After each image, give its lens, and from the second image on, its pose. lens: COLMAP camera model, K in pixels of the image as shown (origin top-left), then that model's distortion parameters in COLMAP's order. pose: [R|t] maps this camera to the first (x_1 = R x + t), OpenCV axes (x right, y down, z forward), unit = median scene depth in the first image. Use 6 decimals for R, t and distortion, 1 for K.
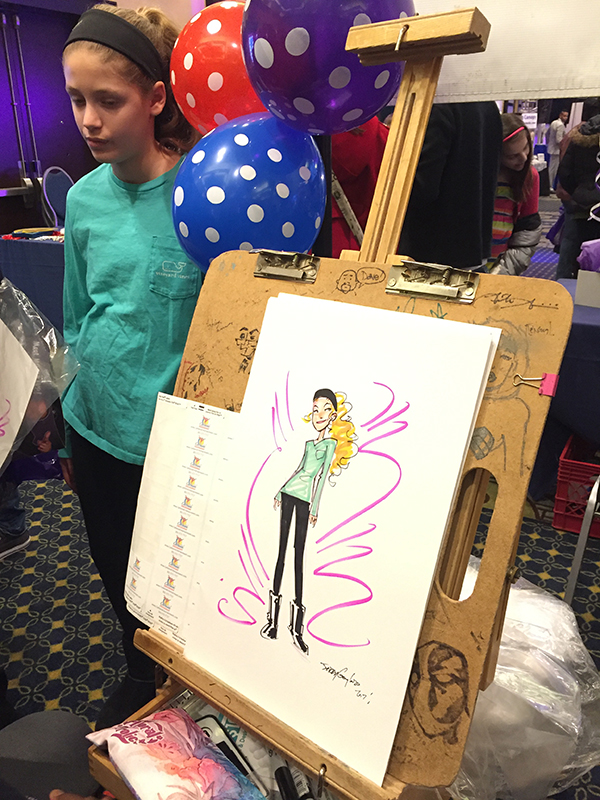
lens RADIAL K [[672.4, 0, 300.0], [0, 672.4, 400.0], [0, 0, 1]] dist [0.098572, -0.112722]
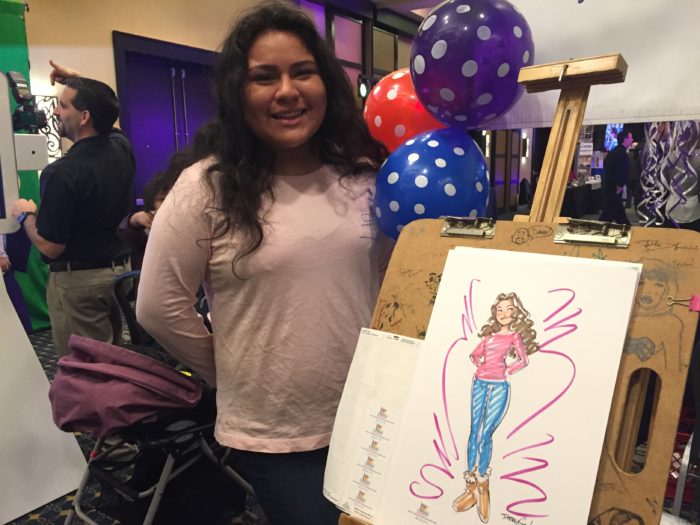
lens RADIAL K [[588.4, 0, 350.0], [0, 588.4, 262.5], [0, 0, 1]] dist [0.098572, -0.112722]
pose [[0.998347, 0.018651, -0.054361, -0.223594], [-0.029133, 0.979575, -0.198956, 0.133730], [0.049540, 0.200211, 0.978499, -0.191571]]
